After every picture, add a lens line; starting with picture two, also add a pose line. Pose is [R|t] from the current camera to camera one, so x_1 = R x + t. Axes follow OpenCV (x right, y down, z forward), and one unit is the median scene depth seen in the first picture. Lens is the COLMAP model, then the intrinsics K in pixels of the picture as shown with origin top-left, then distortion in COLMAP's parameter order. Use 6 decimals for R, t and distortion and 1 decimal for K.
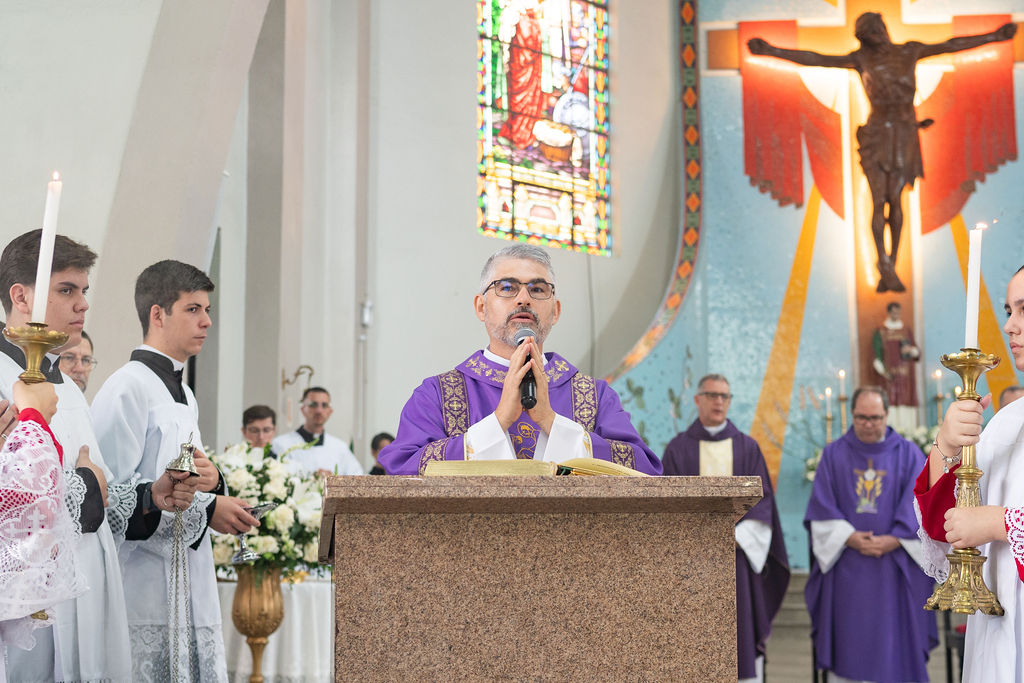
lens RADIAL K [[1517.1, 0, 505.7], [0, 1517.1, 338.5], [0, 0, 1]] dist [-0.008694, 0.018746]
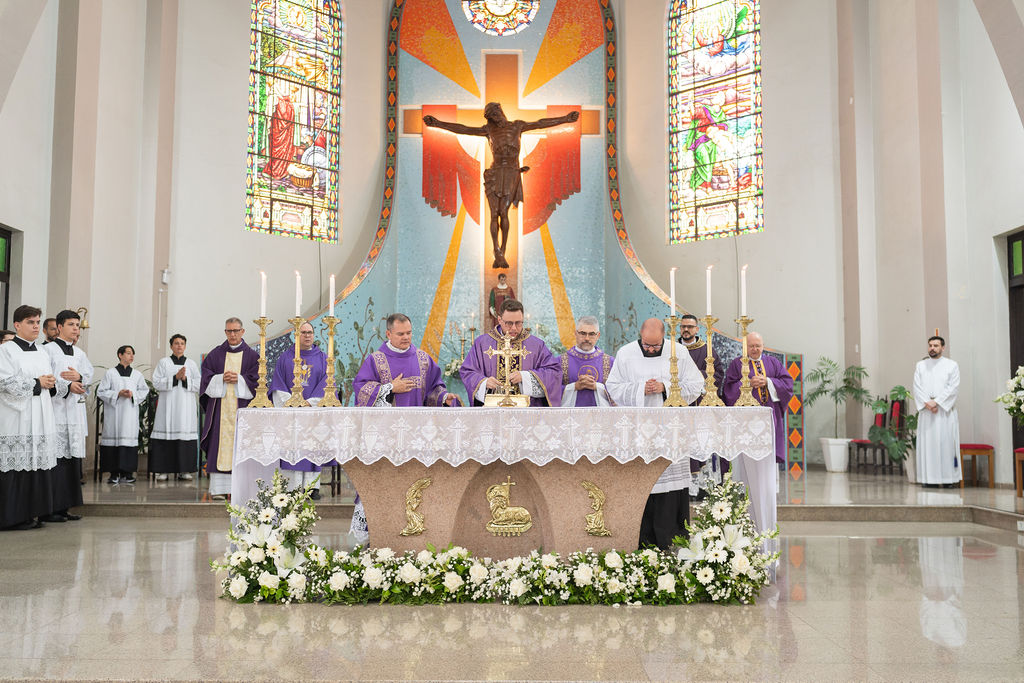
lens RADIAL K [[1007.0, 0, 504.6], [0, 1007.0, 339.5], [0, 0, 1]] dist [-0.008002, 0.006830]
pose [[0.997831, 0.013842, 0.064361, 0.192412], [-0.017334, 0.998390, 0.054011, -0.011578], [-0.063510, -0.055010, 0.996464, -0.148431]]
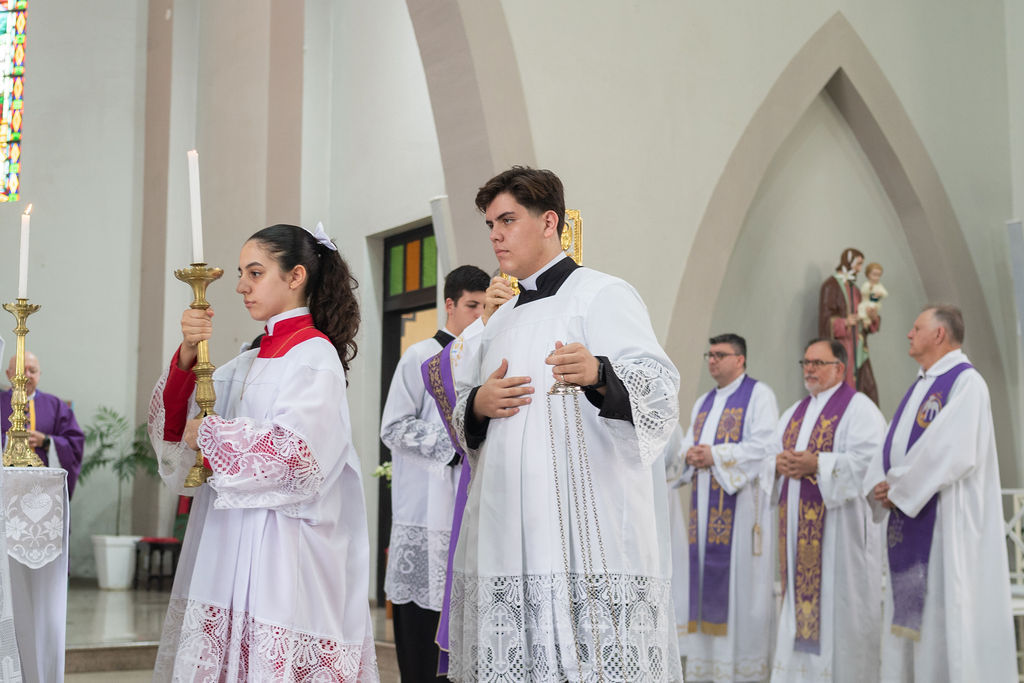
lens RADIAL K [[1517.1, 0, 505.7], [0, 1517.1, 338.5], [0, 0, 1]] dist [-0.008694, 0.018746]
pose [[0.797154, 0.076975, 0.598850, 0.200999], [-0.087195, 0.996119, -0.011971, 0.000821], [-0.597447, -0.042673, 0.800772, -0.084340]]
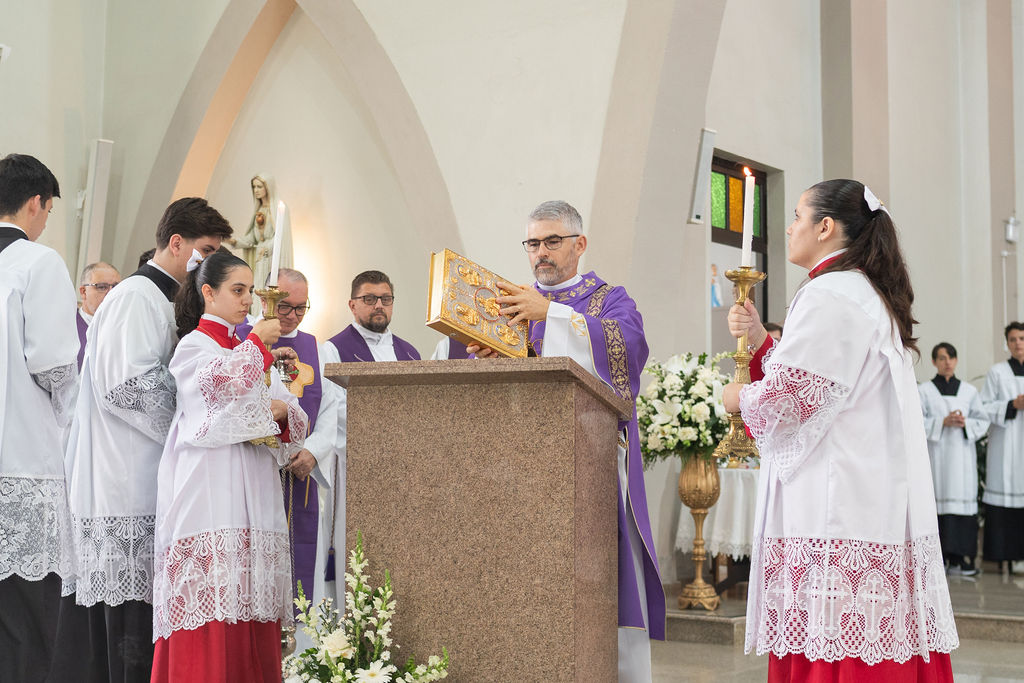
lens RADIAL K [[1517.1, 0, 505.7], [0, 1517.1, 338.5], [0, 0, 1]] dist [-0.008694, 0.018746]
pose [[0.833349, -0.037222, -0.551492, 0.164568], [0.063872, 0.997531, 0.029189, 0.004414], [0.549044, -0.059550, 0.833669, -0.049766]]
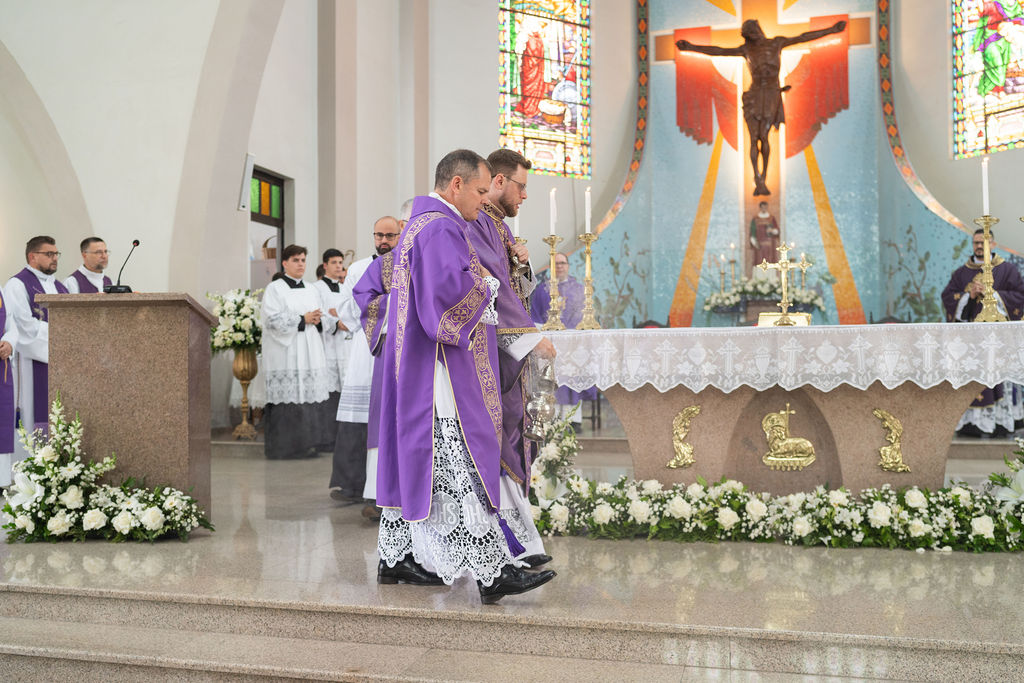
lens RADIAL K [[995.2, 0, 505.3], [0, 995.2, 339.6], [0, 0, 1]] dist [-0.005413, 0.004968]
pose [[0.982321, -0.006093, -0.187106, 0.188514], [0.027068, 0.993590, 0.109754, -0.001319], [0.185238, -0.112878, 0.976189, -0.118492]]
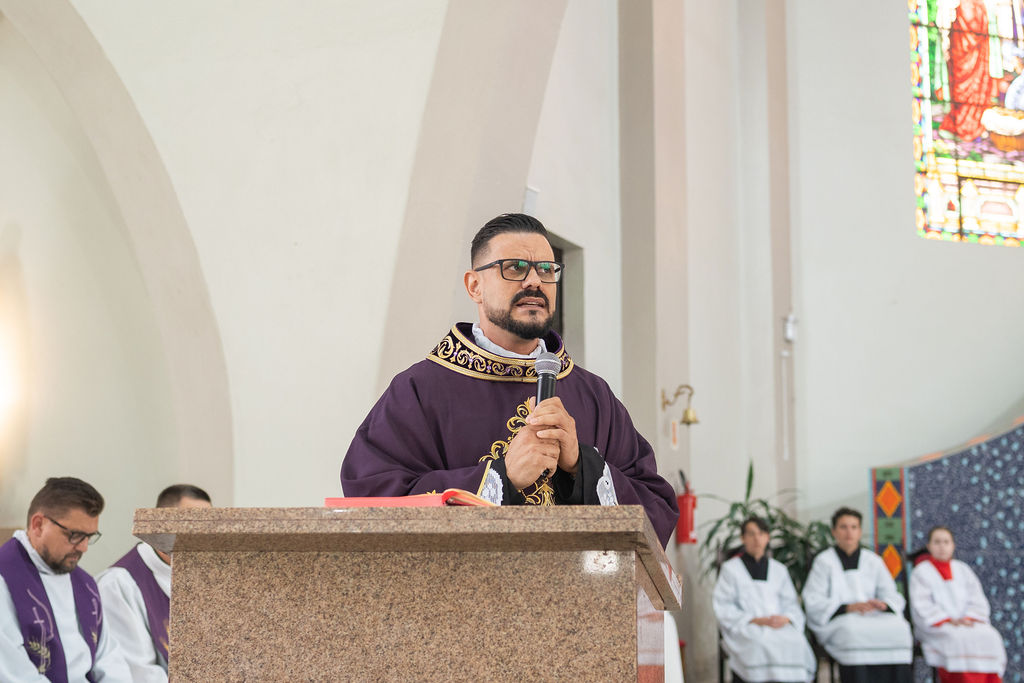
lens RADIAL K [[1517.1, 0, 505.7], [0, 1517.1, 338.5], [0, 0, 1]] dist [-0.008694, 0.018746]
pose [[0.934691, -0.045726, -0.352507, 0.066619], [0.040537, 0.998934, -0.022093, 0.003323], [0.353141, 0.006360, 0.935548, 0.042020]]
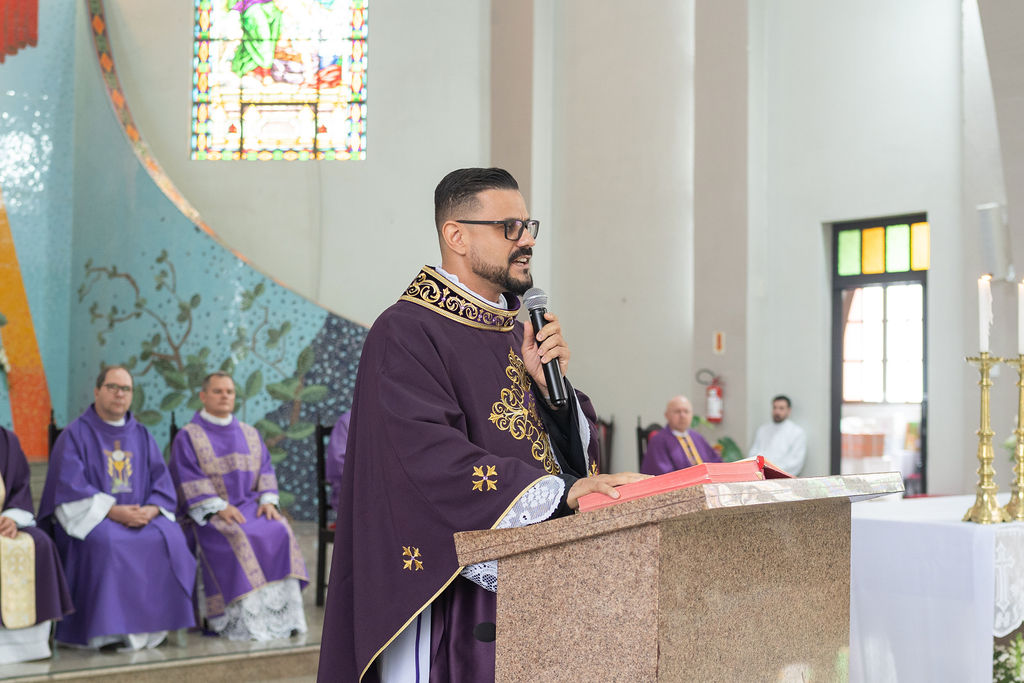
lens RADIAL K [[1507.1, 0, 506.0], [0, 1507.1, 341.0], [0, 0, 1]] dist [-0.009034, 0.021145]
pose [[0.705969, 0.046399, 0.706721, -0.138951], [-0.108788, 0.993114, 0.043471, -0.003218], [-0.699837, -0.107572, 0.706156, 0.077689]]
